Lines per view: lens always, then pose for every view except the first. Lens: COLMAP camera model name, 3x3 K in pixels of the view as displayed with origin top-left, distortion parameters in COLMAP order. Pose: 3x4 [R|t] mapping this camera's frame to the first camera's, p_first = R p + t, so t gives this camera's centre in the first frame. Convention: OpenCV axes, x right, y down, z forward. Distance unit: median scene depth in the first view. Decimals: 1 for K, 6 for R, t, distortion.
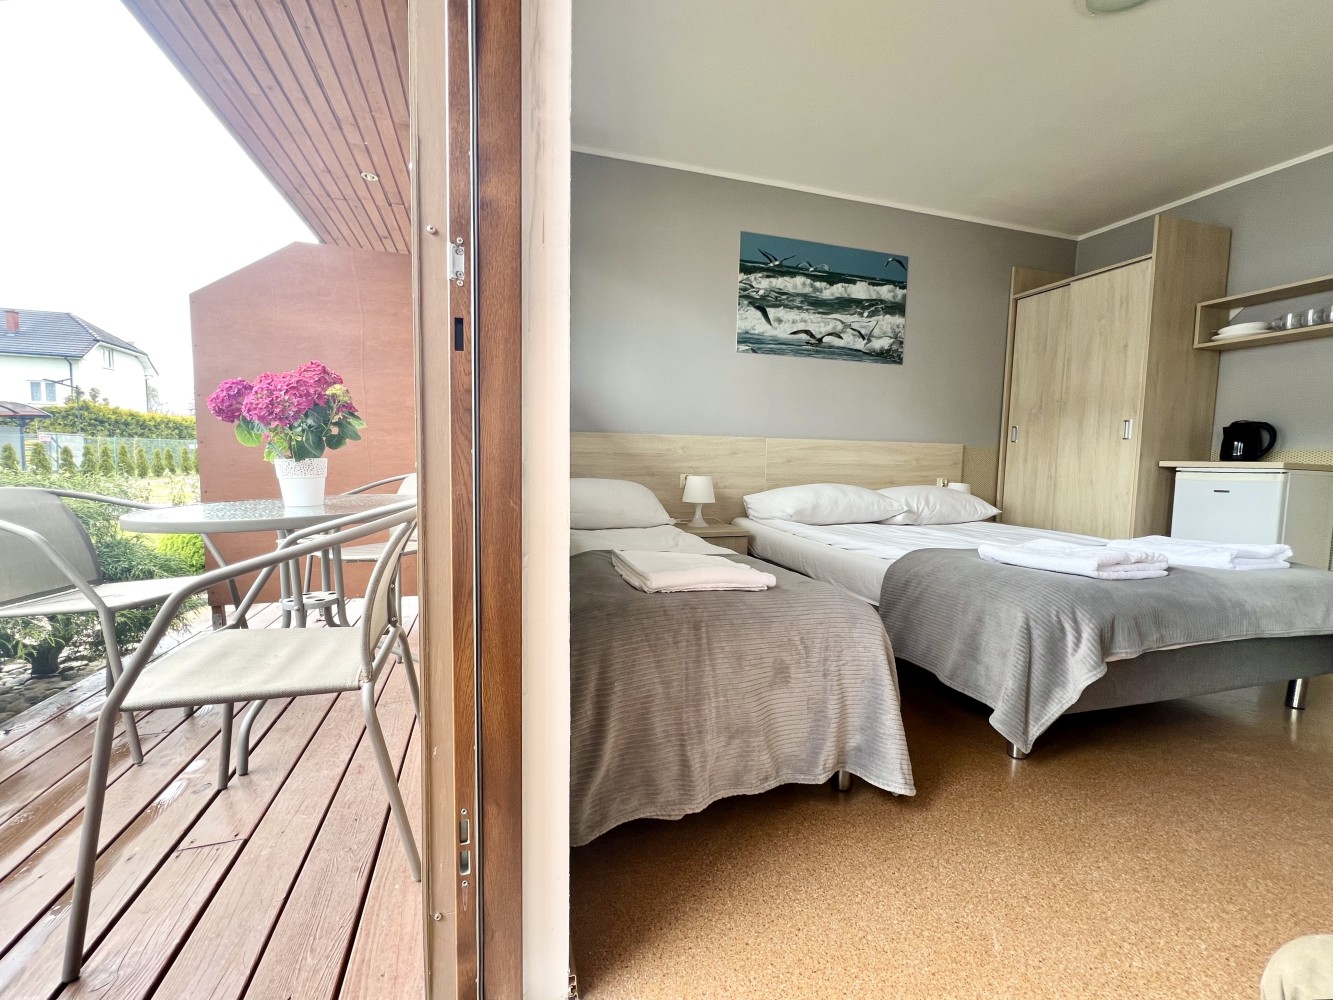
lens RADIAL K [[557.5, 0, 666.5], [0, 557.5, 500.0], [0, 0, 1]] dist [-0.000615, 0.000615]
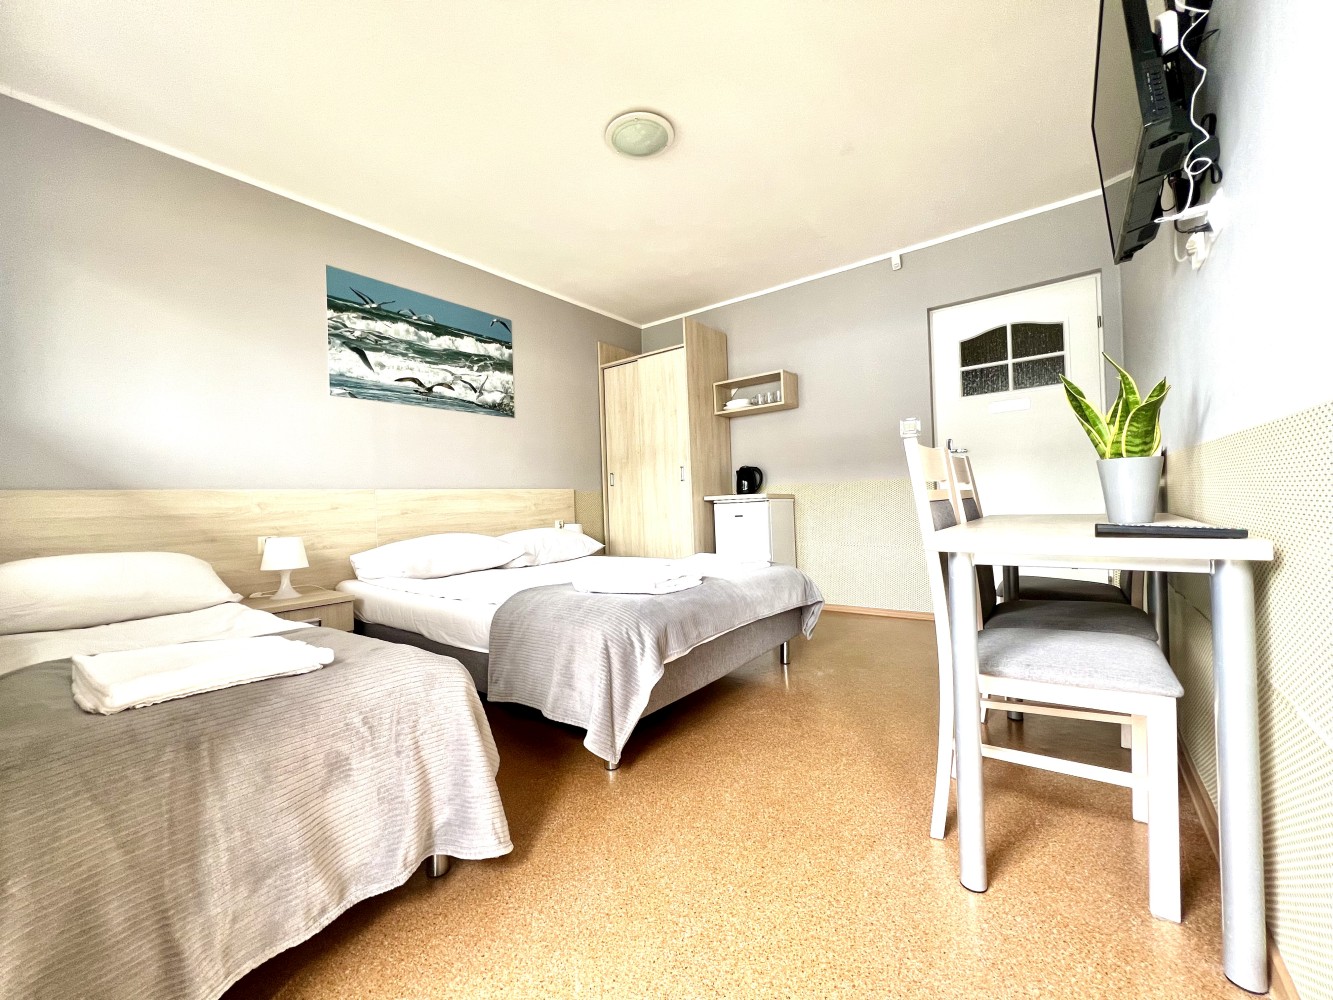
lens RADIAL K [[534.3, 0, 666.5], [0, 534.3, 500.0], [0, 0, 1]] dist [0.001737, 0.000478]
pose [[0.811138, -0.045328, 0.583096, 0.116164], [0.097256, 0.993565, -0.058055, 0.006828], [-0.576712, 0.103801, 0.810326, 0.027927]]
